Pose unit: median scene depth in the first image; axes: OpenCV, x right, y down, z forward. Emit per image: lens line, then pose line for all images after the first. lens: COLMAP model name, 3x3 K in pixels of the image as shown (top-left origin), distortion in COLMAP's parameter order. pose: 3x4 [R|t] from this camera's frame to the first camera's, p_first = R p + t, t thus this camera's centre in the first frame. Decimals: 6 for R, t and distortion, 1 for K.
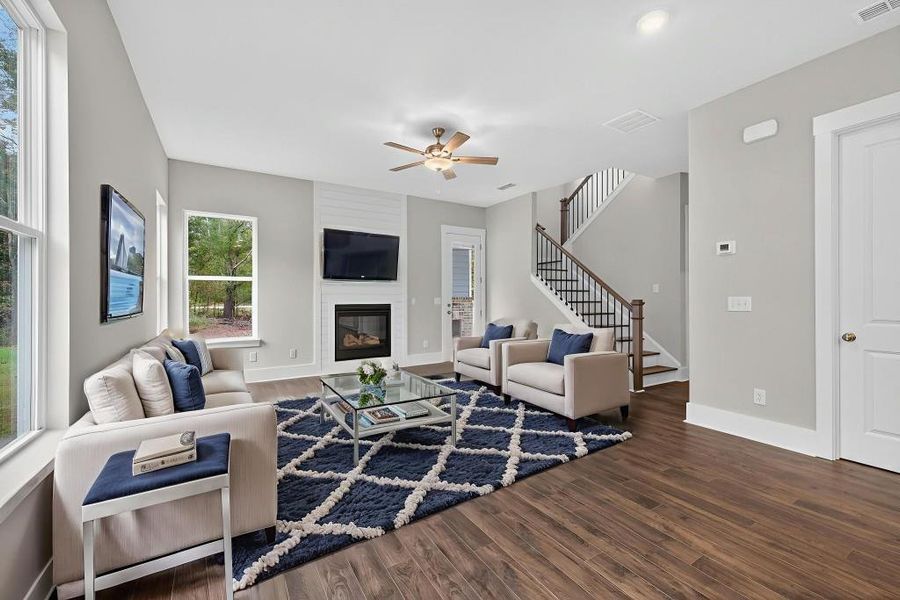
lens RADIAL K [[374.3, 0, 448.9], [0, 374.3, 296.2], [0, 0, 1]] dist [0.001381, 0.000081]
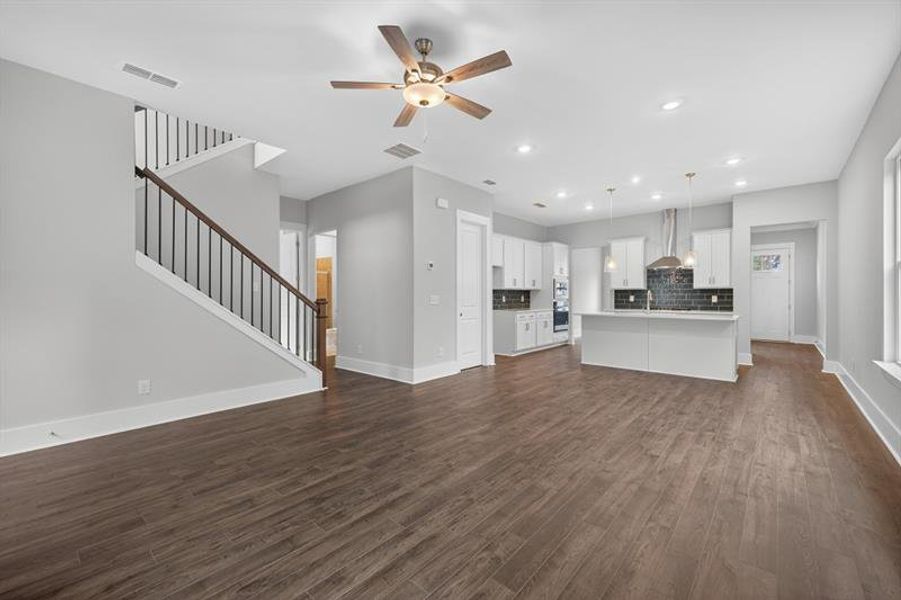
lens RADIAL K [[374.7, 0, 449.4], [0, 374.7, 296.2], [0, 0, 1]] dist [0.001381, 0.000081]
pose [[-0.308029, -0.000585, 0.951377, -0.921170], [-0.001215, 0.999999, 0.000221, 0.002492], [-0.951376, -0.001088, -0.308029, 1.598280]]
